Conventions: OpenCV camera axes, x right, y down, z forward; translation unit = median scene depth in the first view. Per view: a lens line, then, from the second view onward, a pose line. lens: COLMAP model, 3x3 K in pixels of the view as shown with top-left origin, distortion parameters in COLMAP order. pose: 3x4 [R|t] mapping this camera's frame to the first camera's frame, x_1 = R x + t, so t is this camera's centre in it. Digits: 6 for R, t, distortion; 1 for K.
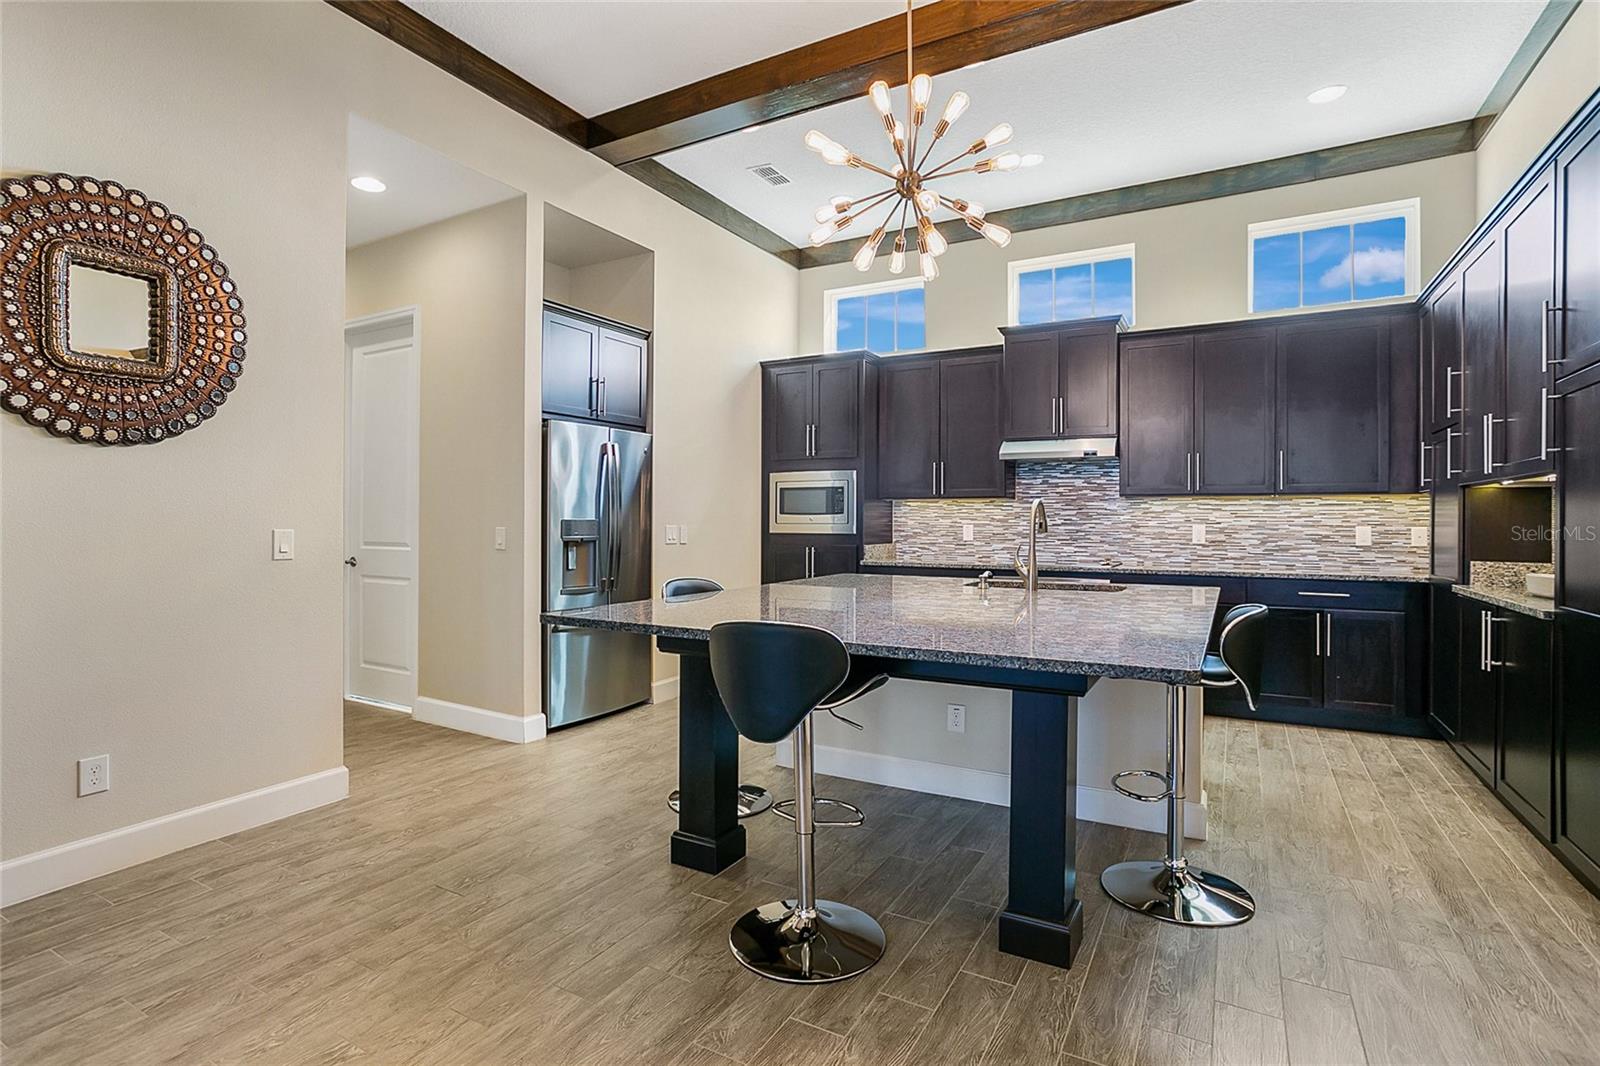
lens RADIAL K [[793.9, 0, 759.1], [0, 793.9, 514.9], [0, 0, 1]] dist [-0.014584, 0.000533]
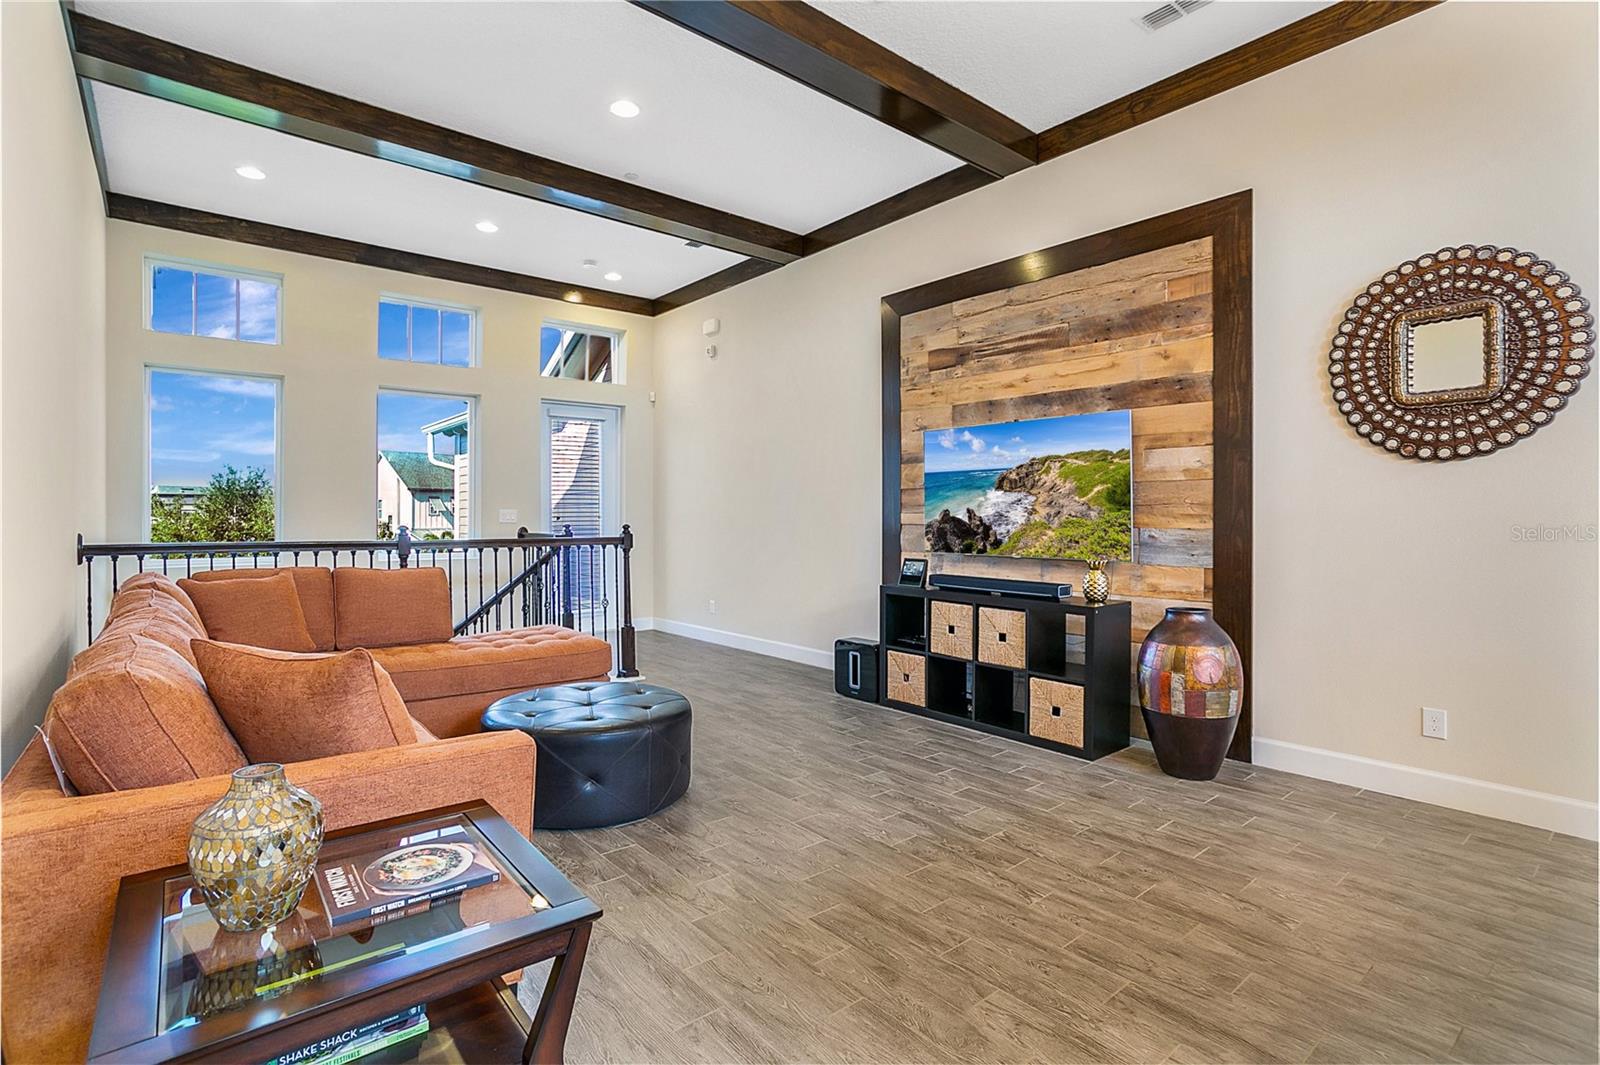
lens RADIAL K [[793.9, 0, 794.3], [0, 793.9, 529.8], [0, 0, 1]] dist [-0.014584, 0.000533]
pose [[-0.374045, 0.003746, -0.927403, 0.748510], [-0.003402, 0.999980, 0.005411, 0.017329], [0.927404, 0.005179, -0.374025, 0.541728]]
